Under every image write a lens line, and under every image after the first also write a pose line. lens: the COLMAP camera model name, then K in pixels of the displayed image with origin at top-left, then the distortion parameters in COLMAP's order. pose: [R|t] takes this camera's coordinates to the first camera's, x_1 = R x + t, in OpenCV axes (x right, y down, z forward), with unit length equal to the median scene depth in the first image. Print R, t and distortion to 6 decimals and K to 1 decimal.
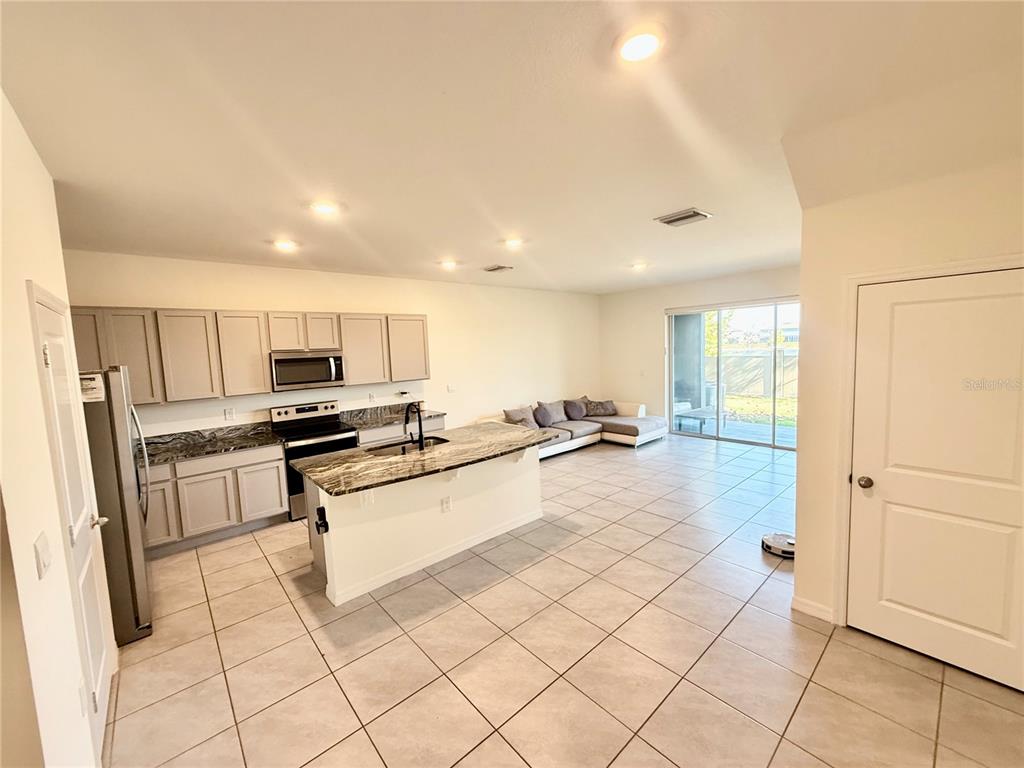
lens RADIAL K [[406.5, 0, 508.5], [0, 406.5, 383.9], [0, 0, 1]] dist [0.000633, 0.000142]
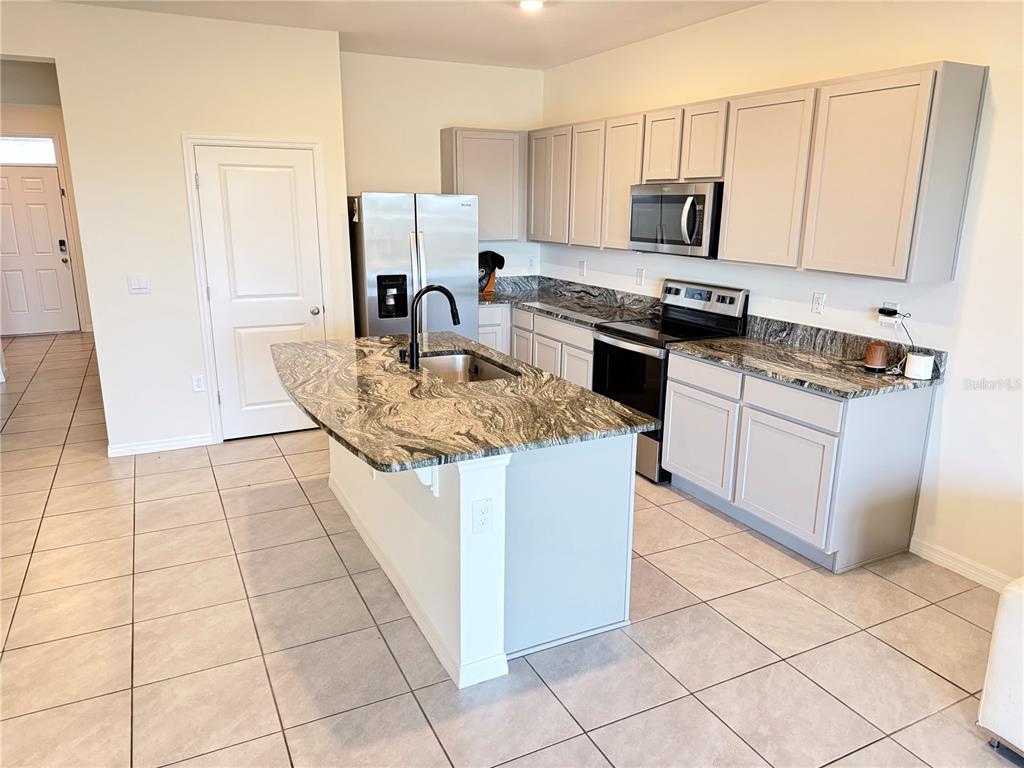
lens RADIAL K [[715.4, 0, 499.1], [0, 715.4, 383.8], [0, 0, 1]] dist [0.063480, -0.069526]
pose [[-0.260371, 0.276692, -0.925012, 0.560928], [-0.082116, 0.948240, 0.306754, -0.109265], [0.962010, 0.155829, -0.224174, 1.106975]]
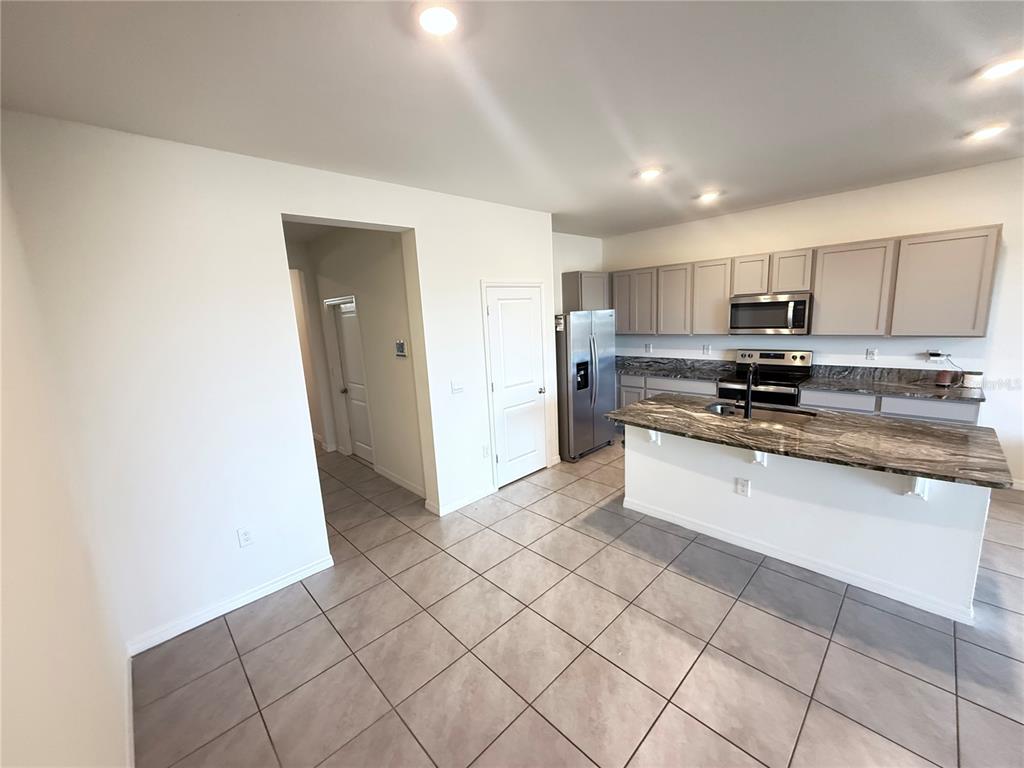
lens RADIAL K [[406.5, 0, 508.5], [0, 406.5, 383.9], [0, 0, 1]] dist [0.000633, 0.000142]
pose [[0.048628, 0.212565, -0.975936, 0.482742], [-0.038723, 0.976759, 0.210815, -0.057842], [0.998066, 0.027539, 0.055729, 0.369970]]
